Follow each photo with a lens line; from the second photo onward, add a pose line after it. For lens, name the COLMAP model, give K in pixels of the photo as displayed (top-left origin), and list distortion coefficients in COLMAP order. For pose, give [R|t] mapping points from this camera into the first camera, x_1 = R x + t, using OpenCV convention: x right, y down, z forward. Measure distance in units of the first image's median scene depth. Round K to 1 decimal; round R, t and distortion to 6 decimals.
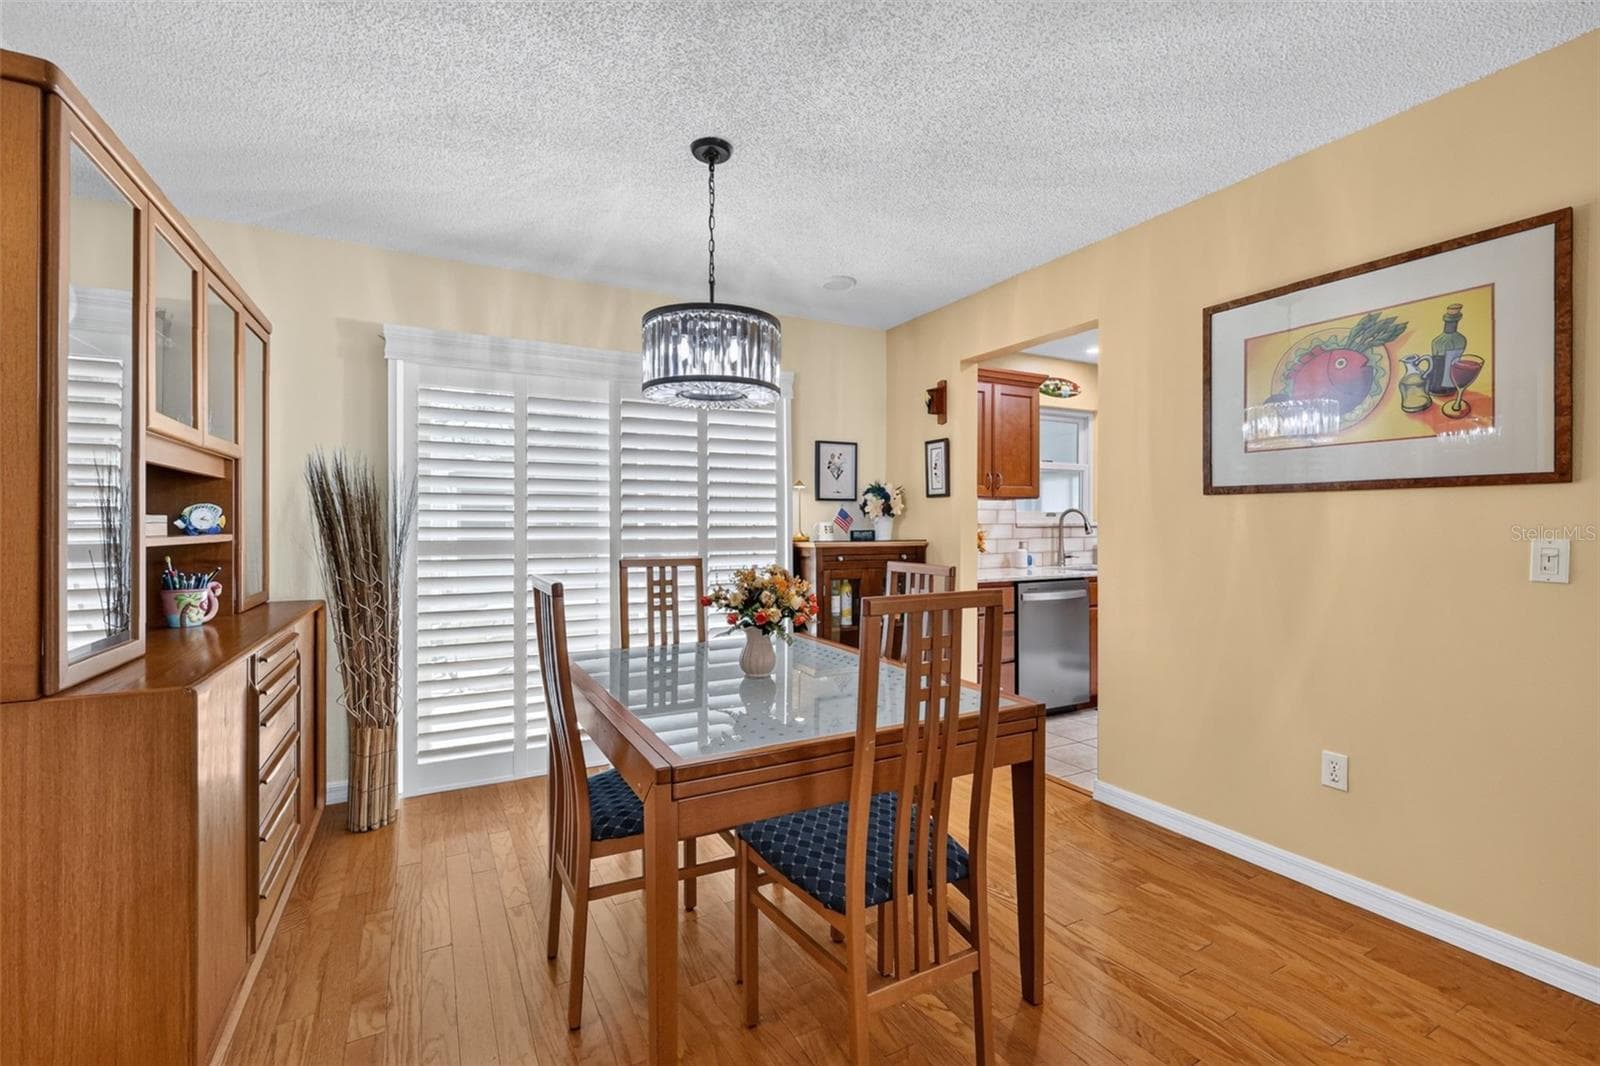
lens RADIAL K [[695.3, 0, 801.9], [0, 695.3, 532.4], [0, 0, 1]] dist [0.003816, -0.000107]
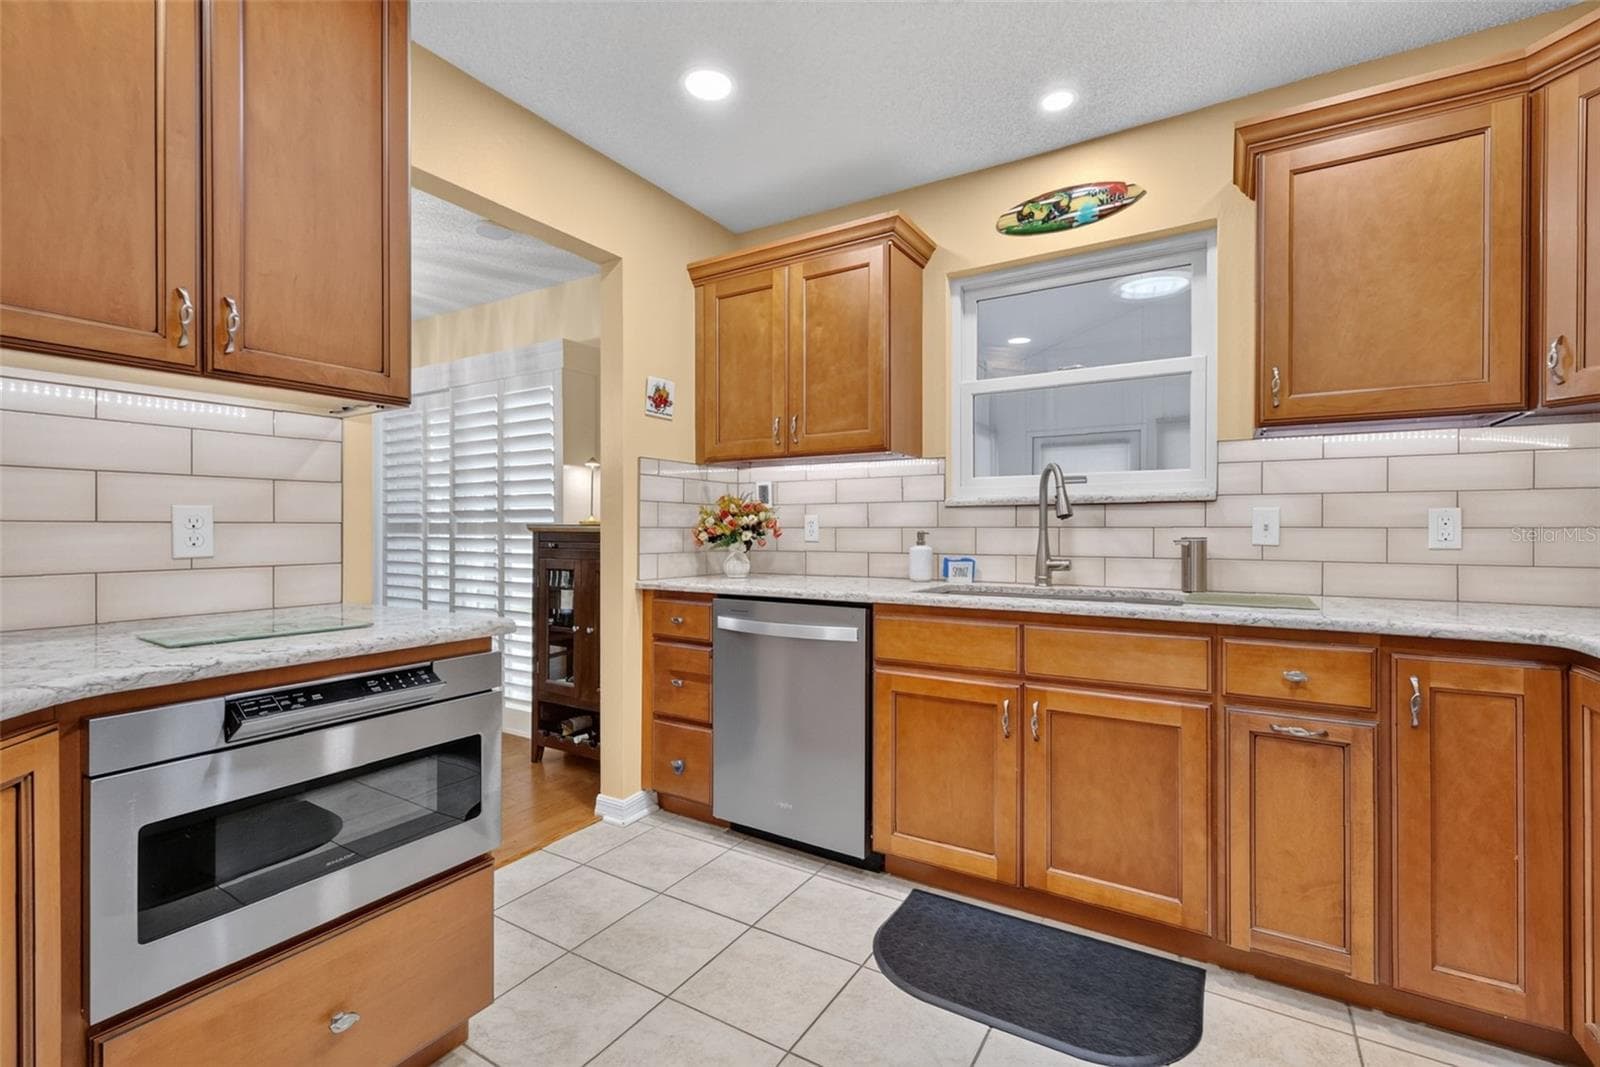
lens RADIAL K [[695.3, 0, 798.1], [0, 695.3, 528.2], [0, 0, 1]] dist [0.003816, -0.000107]
pose [[0.495163, 0.007553, -0.868767, 0.697912], [-0.004847, 0.999971, 0.005931, 0.006310], [0.868787, 0.001274, 0.495185, 0.617962]]
